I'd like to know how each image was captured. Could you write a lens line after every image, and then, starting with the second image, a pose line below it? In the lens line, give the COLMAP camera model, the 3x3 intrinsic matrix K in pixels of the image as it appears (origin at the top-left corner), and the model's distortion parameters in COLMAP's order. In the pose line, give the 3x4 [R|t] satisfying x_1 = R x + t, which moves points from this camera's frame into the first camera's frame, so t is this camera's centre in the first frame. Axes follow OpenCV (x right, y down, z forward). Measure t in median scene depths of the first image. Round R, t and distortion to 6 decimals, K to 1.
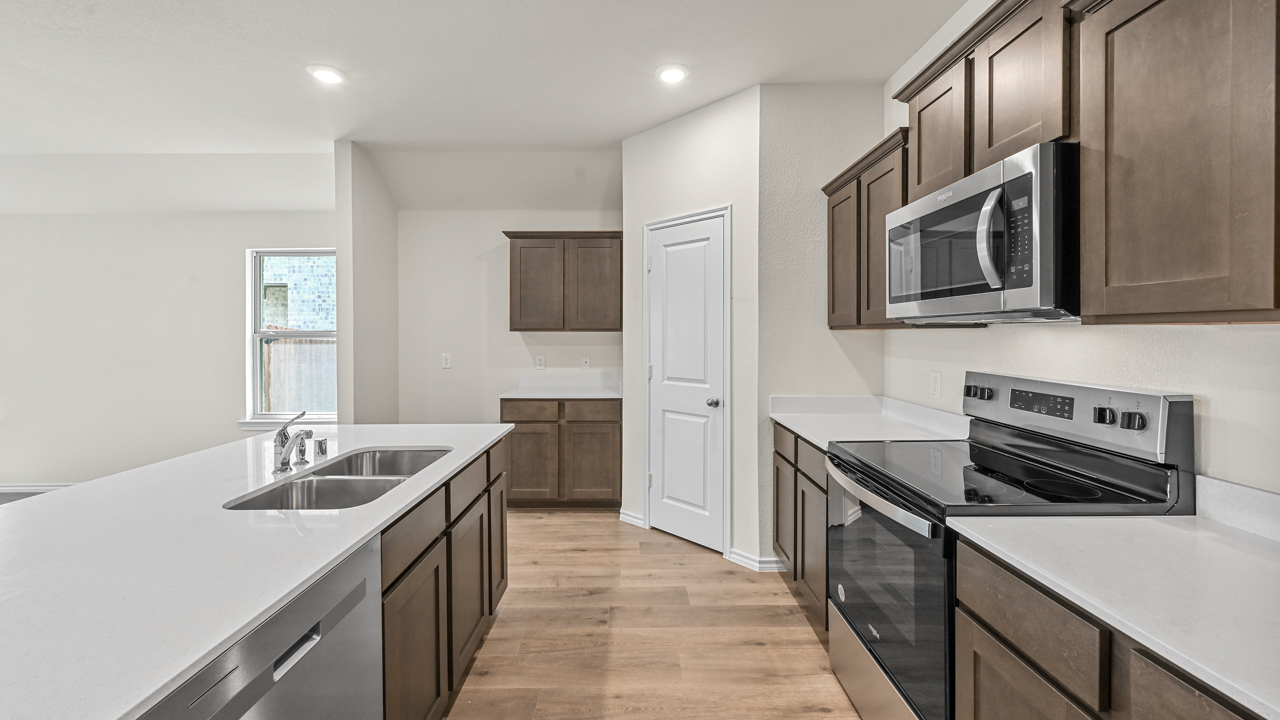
lens RADIAL K [[503.5, 0, 634.6], [0, 503.5, 335.0], [0, 0, 1]] dist [0.000194, 0.000757]
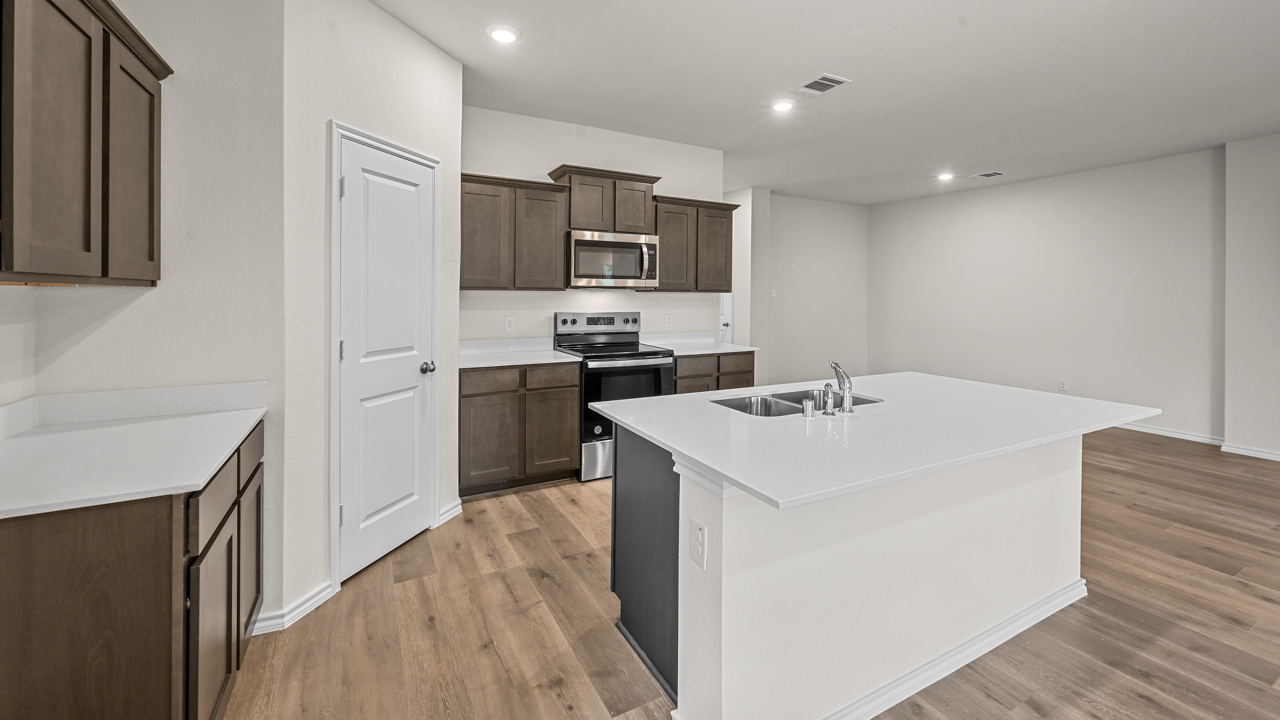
lens RADIAL K [[503.5, 0, 636.5], [0, 503.5, 295.4], [0, 0, 1]] dist [0.000194, 0.000757]
pose [[-0.470029, -0.005396, 0.882635, -0.913392], [-0.004667, 0.999983, 0.003628, -0.004012], [-0.882639, -0.002414, -0.470046, 1.204903]]
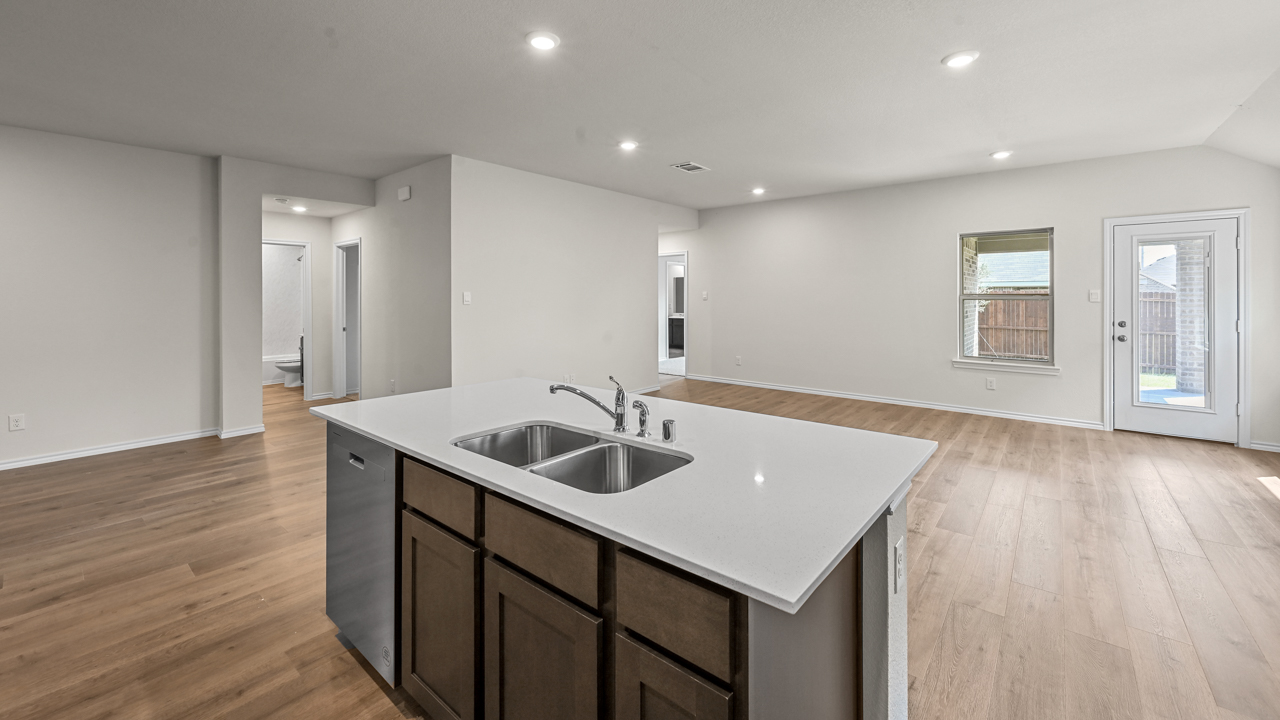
lens RADIAL K [[503.5, 0, 630.5], [0, 503.5, 296.9], [0, 0, 1]] dist [0.000194, 0.000757]
pose [[-0.638000, 0.002858, -0.770031, 0.052756], [0.002195, 0.999996, 0.001893, -0.001639], [0.770033, -0.000483, -0.638004, 1.008701]]
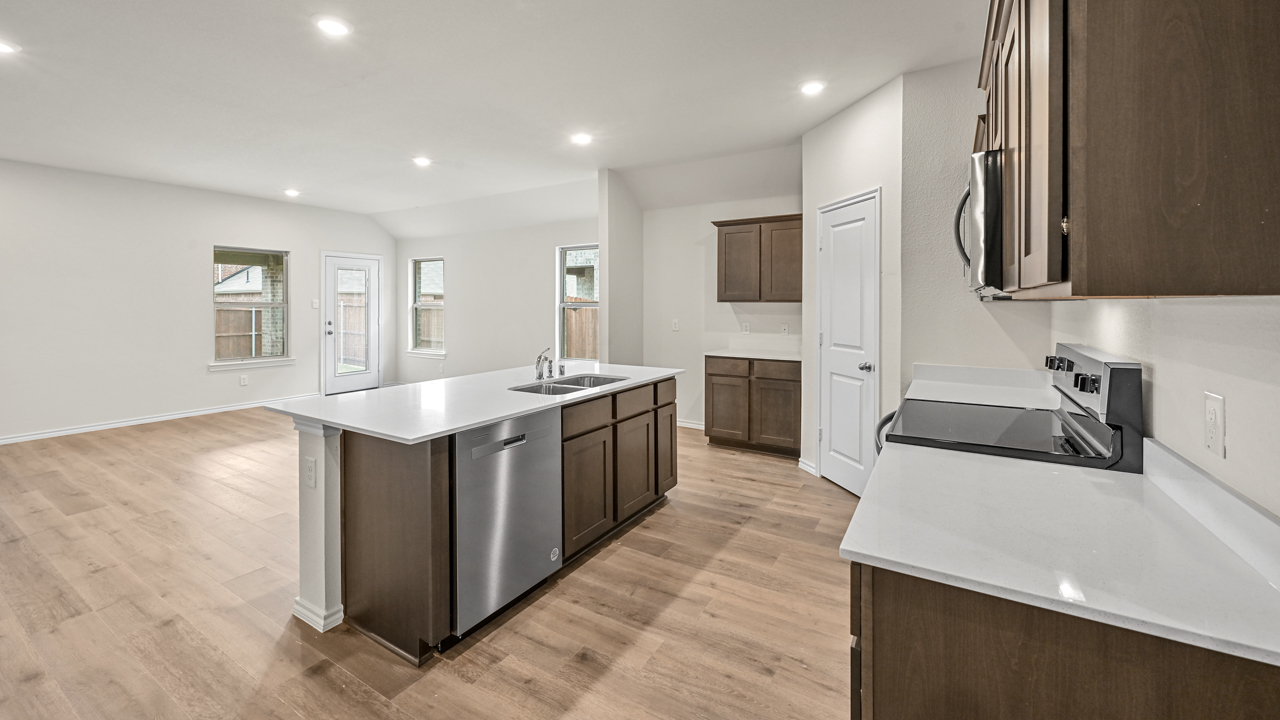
lens RADIAL K [[503.5, 0, 634.1], [0, 503.5, 303.7], [0, 0, 1]] dist [0.000194, 0.000757]
pose [[0.848852, 0.002441, -0.528625, 0.338808], [-0.003591, 0.999993, -0.001149, -0.002320], [0.528618, 0.002874, 0.848855, -0.225721]]
